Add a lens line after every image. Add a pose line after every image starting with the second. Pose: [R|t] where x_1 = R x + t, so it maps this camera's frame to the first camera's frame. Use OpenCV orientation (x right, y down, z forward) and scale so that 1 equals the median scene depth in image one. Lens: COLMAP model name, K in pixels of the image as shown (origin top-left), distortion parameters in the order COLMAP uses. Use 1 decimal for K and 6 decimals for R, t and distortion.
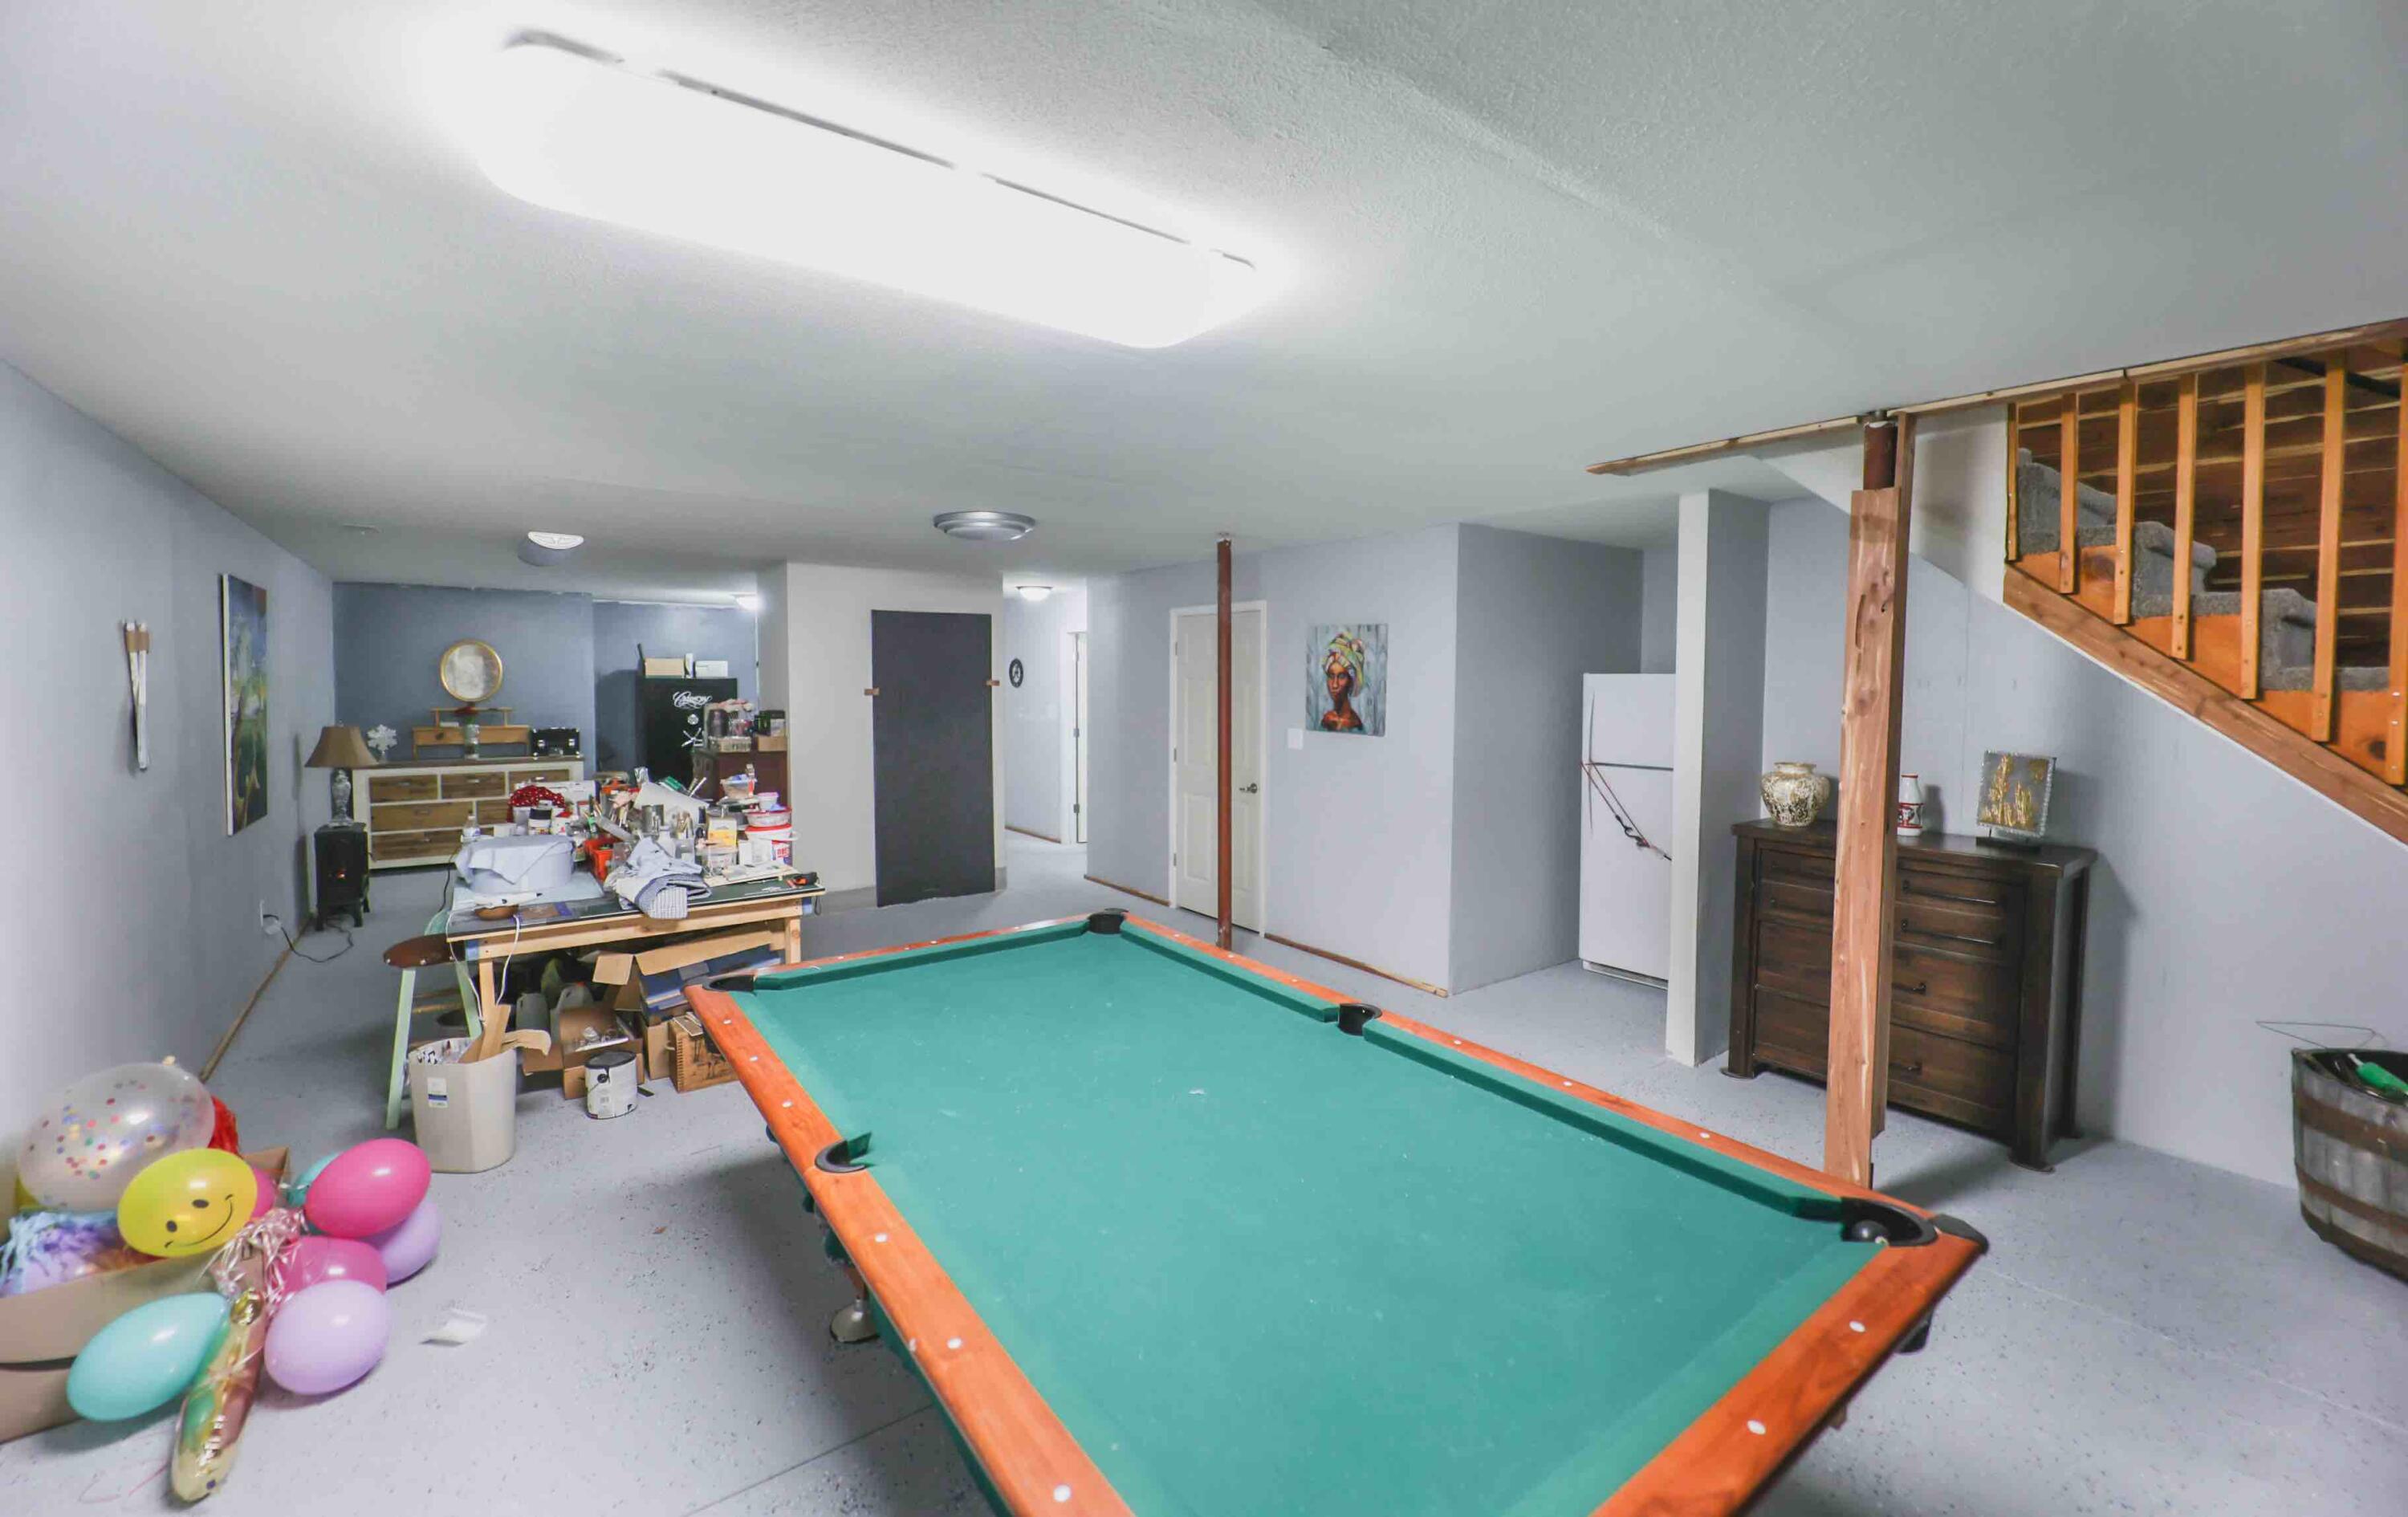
lens RADIAL K [[980.0, 0, 1206.6], [0, 980.0, 721.5], [0, 0, 1]] dist [-0.019296, 0.000398]
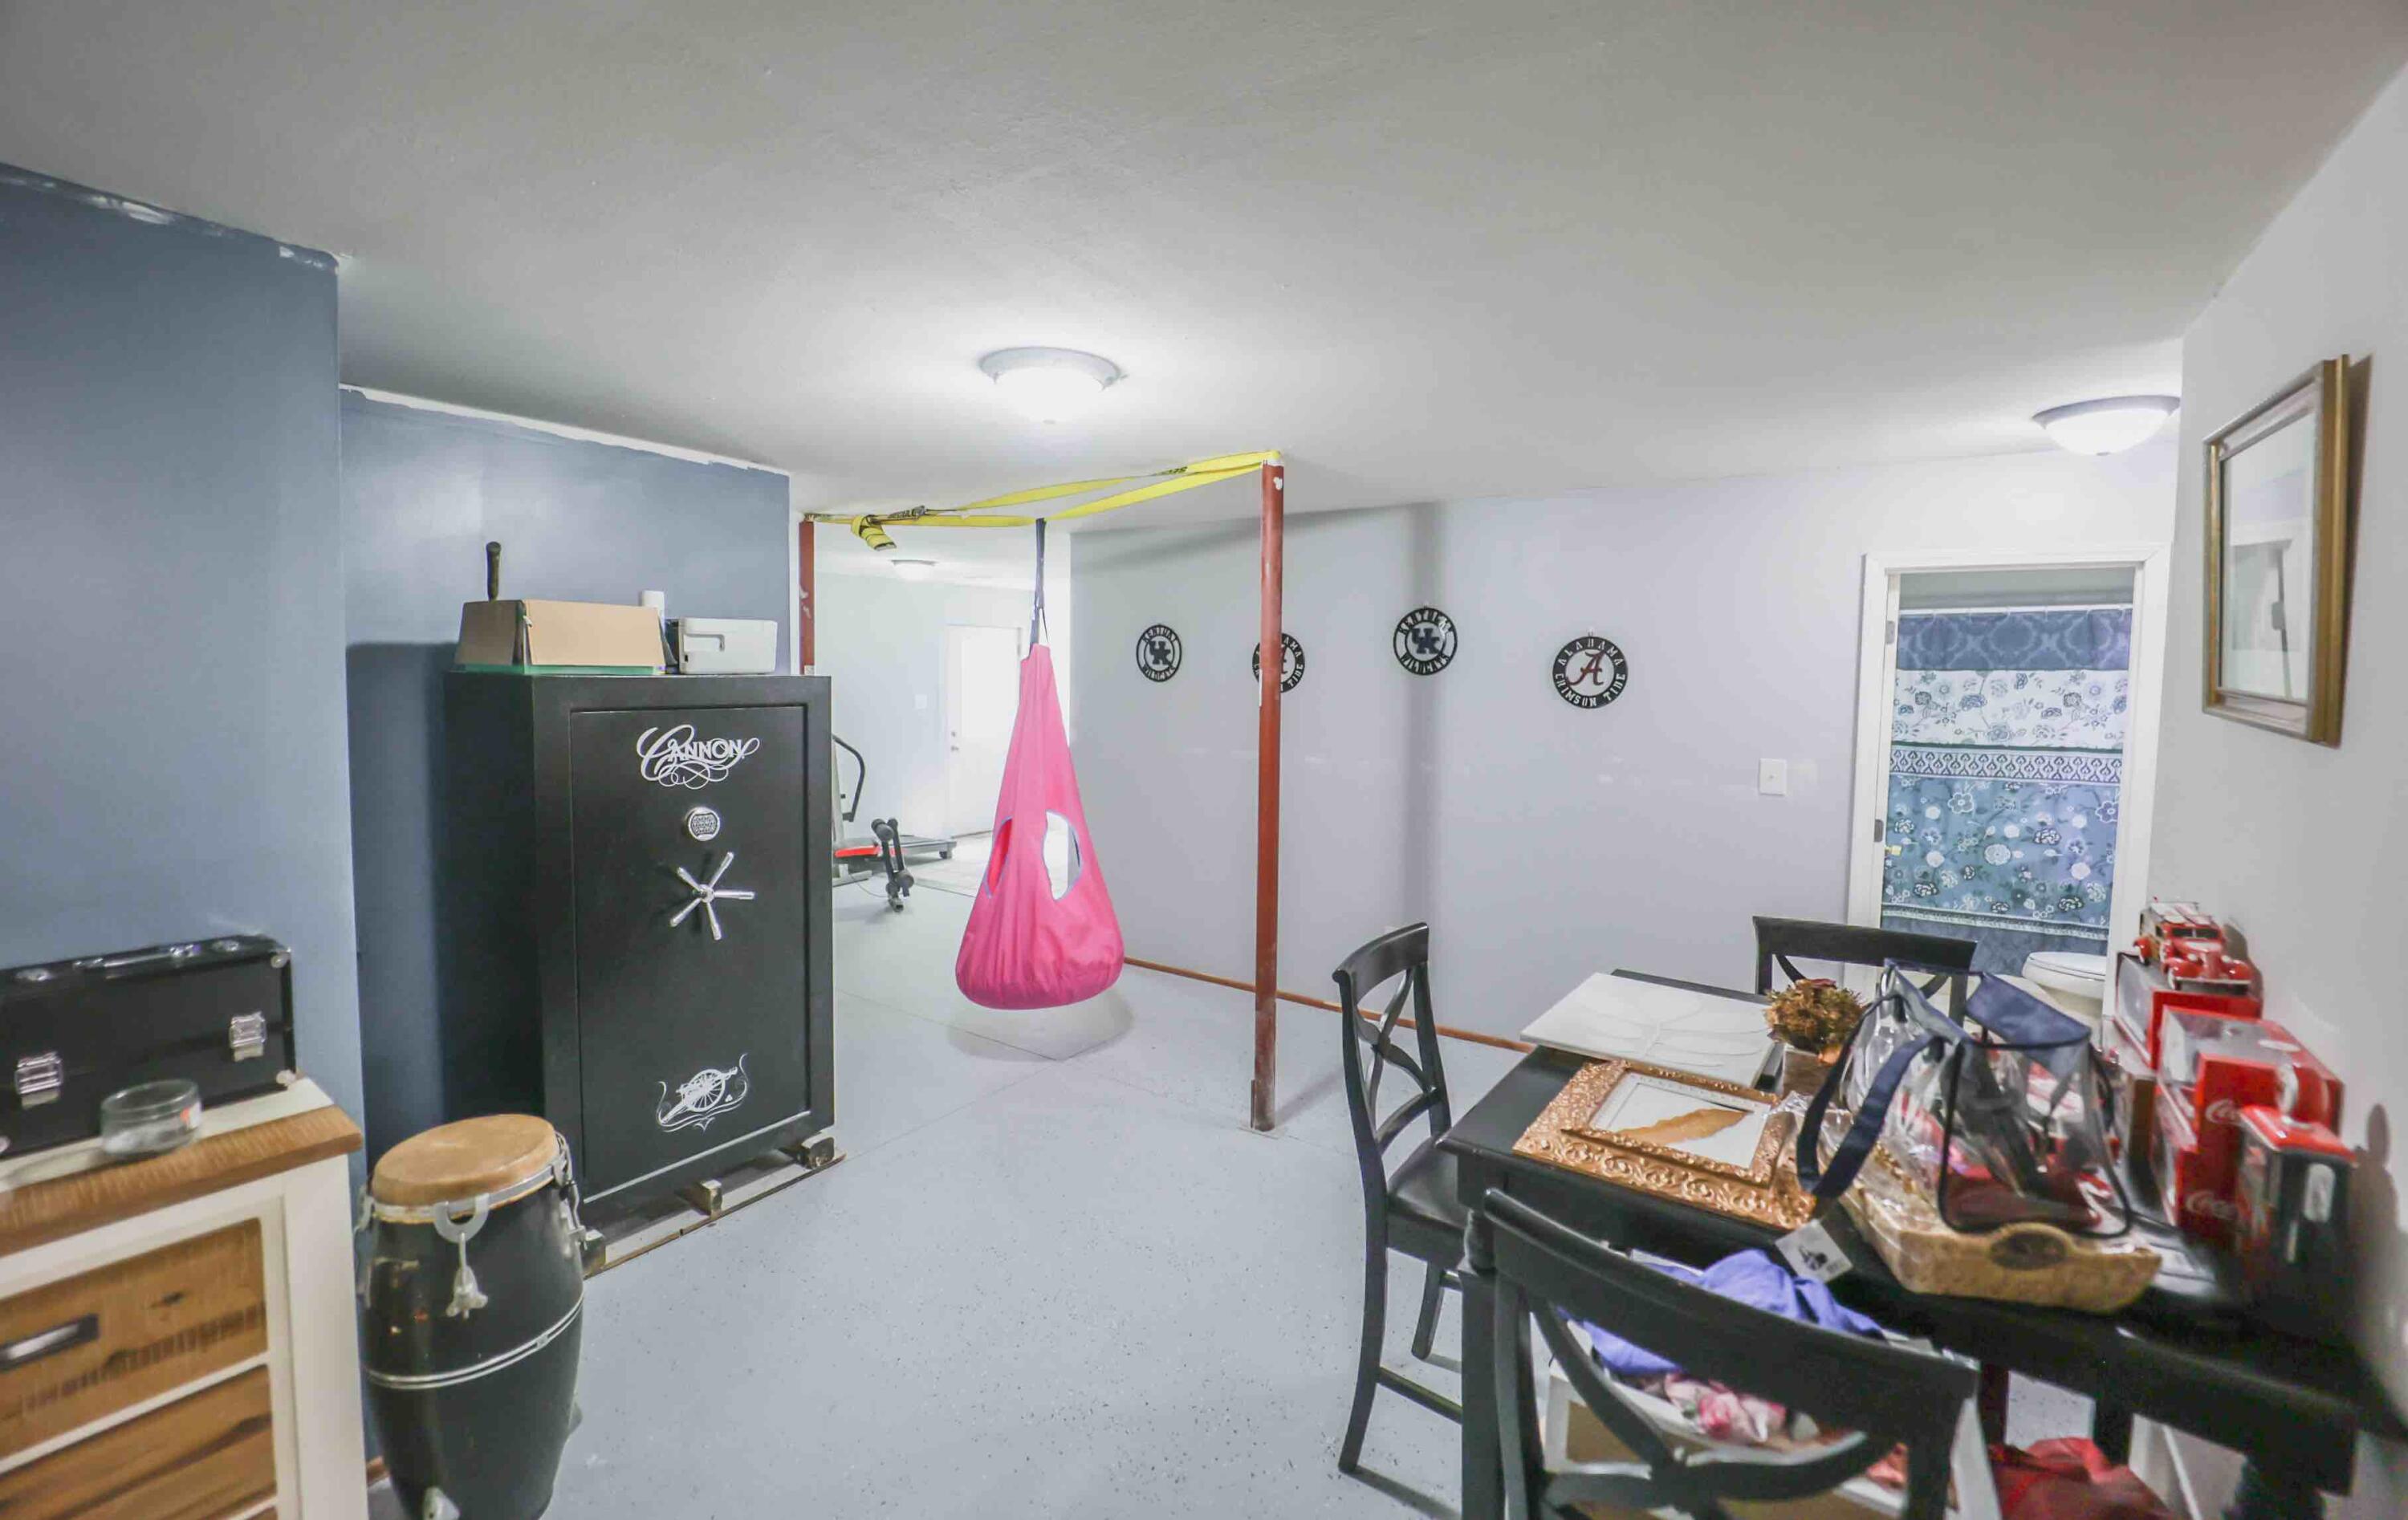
lens RADIAL K [[979.9, 0, 1206.6], [0, 979.9, 723.1], [0, 0, 1]] dist [-0.019296, 0.000398]
pose [[0.948870, -0.005204, 0.315624, -0.686555], [0.001920, 0.999941, 0.010716, -0.048799], [-0.315661, -0.009562, 0.948824, 0.984569]]
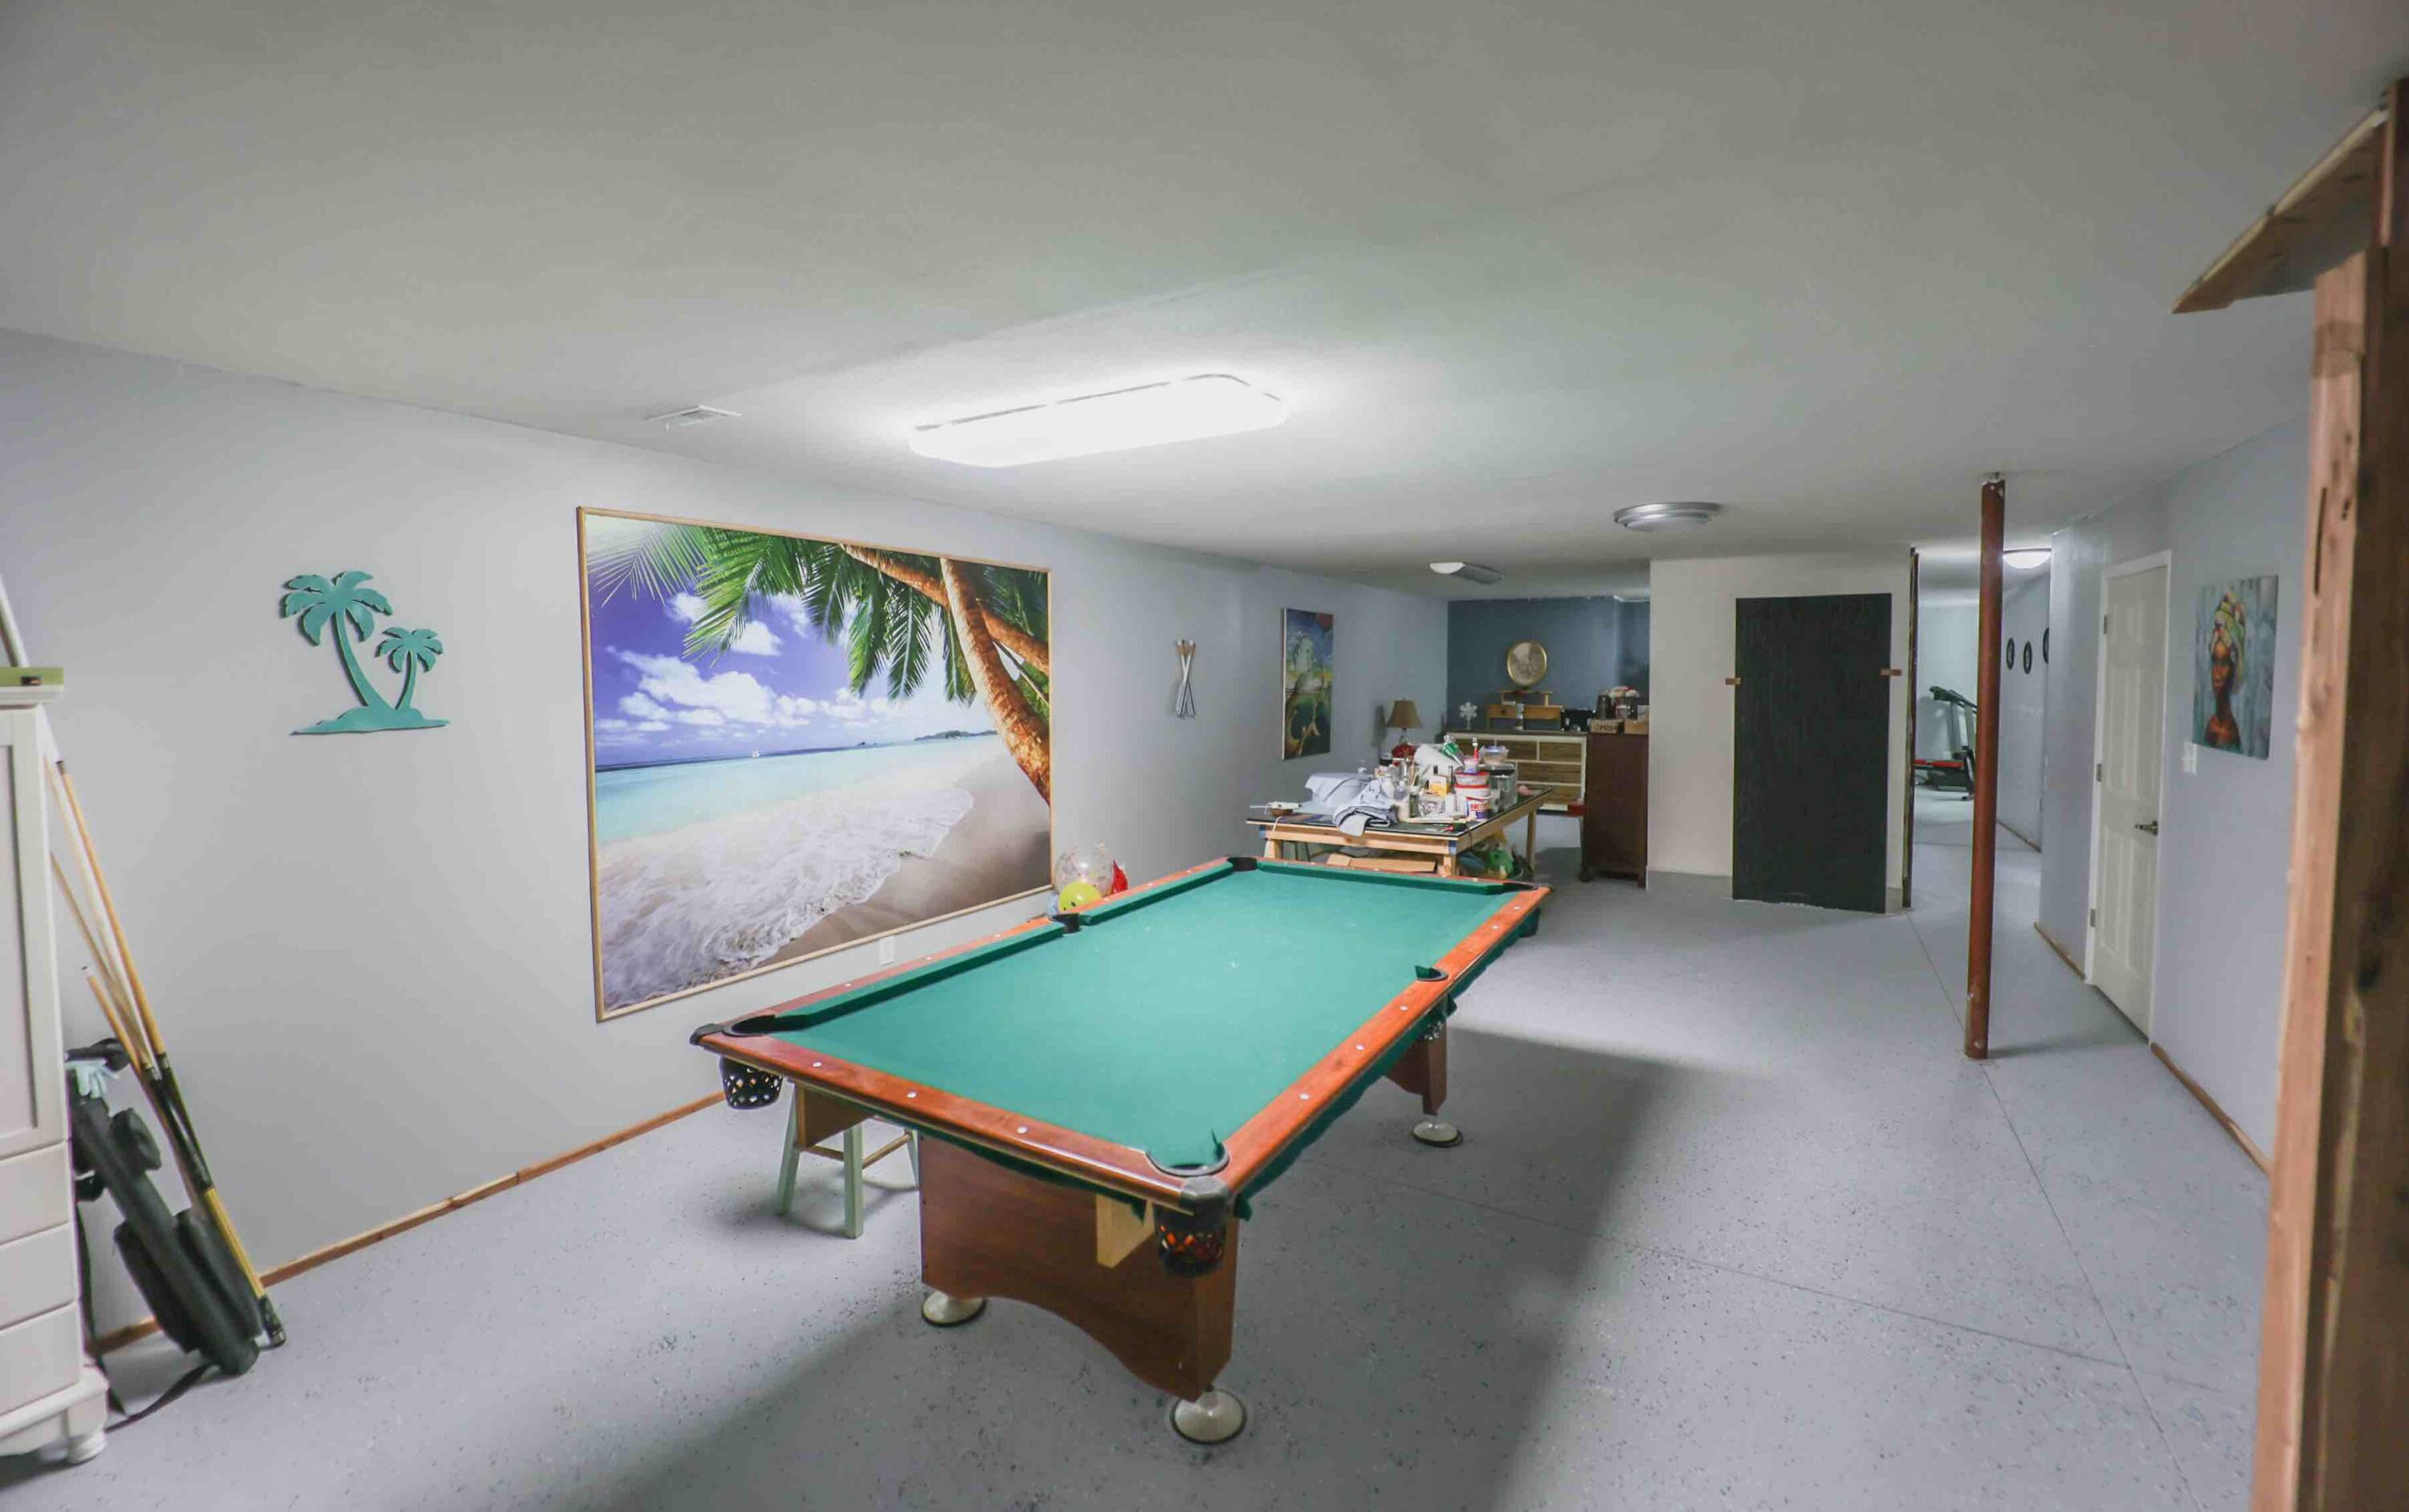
lens RADIAL K [[980.4, 0, 1207.1], [0, 980.4, 719.0], [0, 0, 1]] dist [-0.019296, 0.000398]
pose [[0.379982, 0.043819, -0.923955, 0.367265], [-0.036470, 0.998810, 0.032371, -0.004421], [0.924274, 0.021397, 0.381129, 0.123789]]
